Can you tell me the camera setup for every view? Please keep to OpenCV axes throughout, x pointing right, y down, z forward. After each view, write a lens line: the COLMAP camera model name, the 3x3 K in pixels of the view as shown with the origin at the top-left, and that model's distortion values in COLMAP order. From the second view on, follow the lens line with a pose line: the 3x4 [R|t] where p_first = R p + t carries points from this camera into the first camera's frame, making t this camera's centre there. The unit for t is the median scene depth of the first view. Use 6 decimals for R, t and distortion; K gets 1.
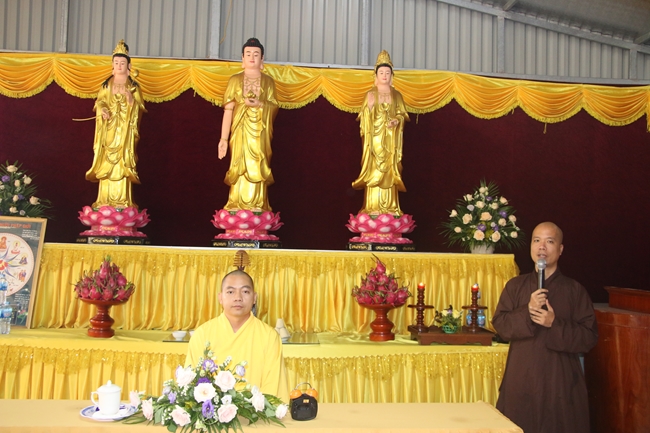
lens RADIAL K [[627.2, 0, 316.1], [0, 627.2, 227.0], [0, 0, 1]] dist [-0.035012, 0.000000]
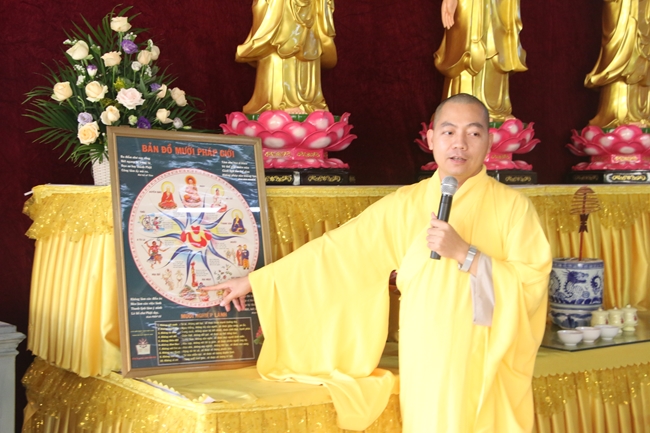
lens RADIAL K [[986.0, 0, 323.0], [0, 986.0, 223.5], [0, 0, 1]] dist [0.140547, 0.000000]
pose [[0.851924, -0.048961, 0.521372, -0.750914], [0.002838, 0.996037, 0.088899, -0.013615], [-0.523658, -0.074255, 0.848686, 0.296742]]
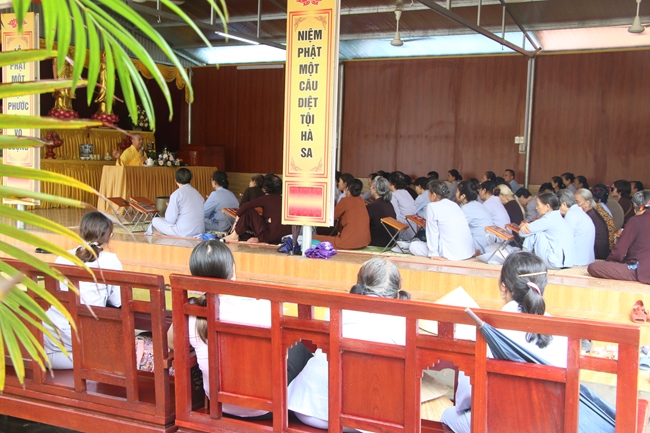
lens RADIAL K [[850.7, 0, 327.3], [0, 850.7, 216.7], [0, 0, 1]] dist [0.071669, 0.000000]
pose [[0.553769, -0.059422, 0.830547, -2.319856], [-0.040704, 0.994326, 0.098279, 0.013980], [-0.831675, -0.088230, 0.548208, -1.648727]]
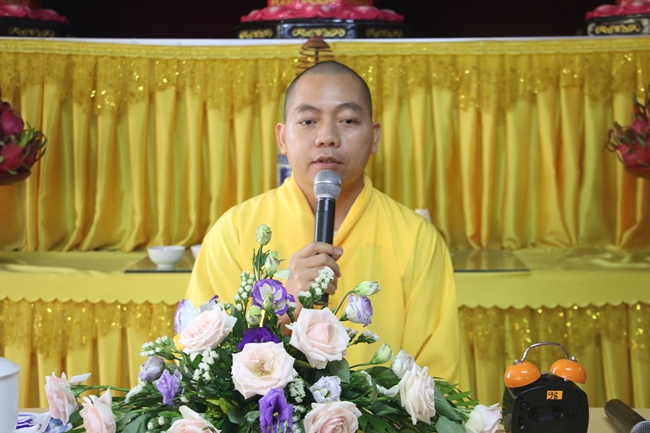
lens RADIAL K [[1381.1, 0, 326.6], [0, 1381.1, 216.1], [0, 0, 1]] dist [0.380429, 0.000000]
pose [[0.996289, -0.020781, -0.083523, -0.037982], [0.029629, 0.993910, 0.106139, 0.049336], [0.080809, -0.108220, 0.990837, 0.124175]]
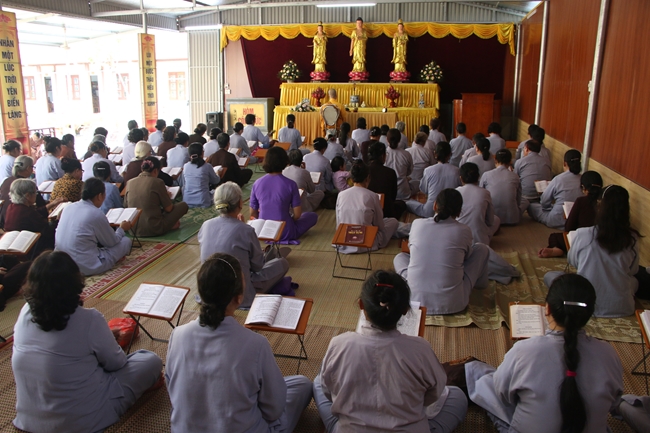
lens RADIAL K [[521.7, 0, 323.3], [0, 521.7, 216.8], [0, 0, 1]] dist [-0.165421, 0.115565]
pose [[0.956759, 0.048238, -0.286854, 0.547915], [0.031194, 0.963451, 0.266061, -0.016791], [0.289204, -0.263505, 0.920286, -1.817688]]
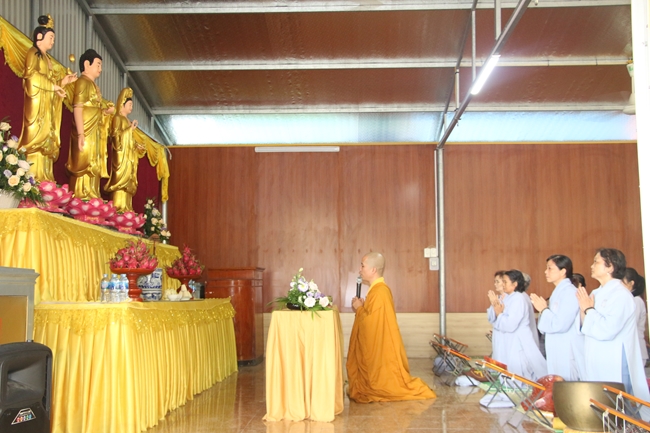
lens RADIAL K [[758.5, 0, 306.1], [0, 758.5, 221.8], [0, 0, 1]] dist [-0.037916, 0.000000]
pose [[0.121313, 0.069191, 0.990200, -1.463240], [-0.024949, 0.997465, -0.066642, 0.096204], [-0.992301, -0.016620, 0.122732, 0.462211]]
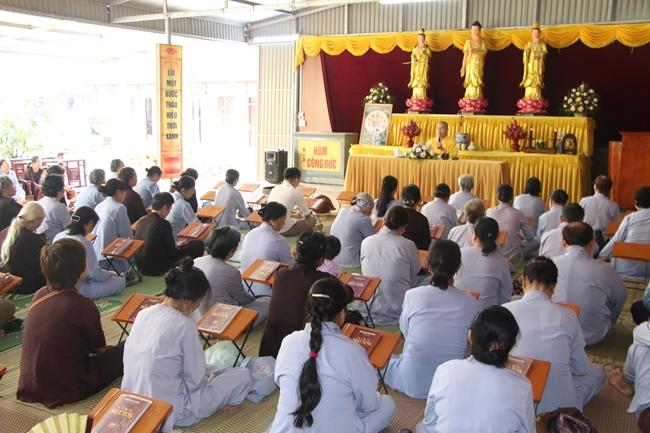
lens RADIAL K [[627.2, 0, 329.7], [0, 627.2, 220.3], [0, 0, 1]] dist [-0.035012, 0.000000]
pose [[0.842347, 0.077613, -0.533317, 0.740268], [0.022012, 0.983796, 0.177938, -0.008268], [0.538486, -0.161625, 0.826989, -1.313328]]
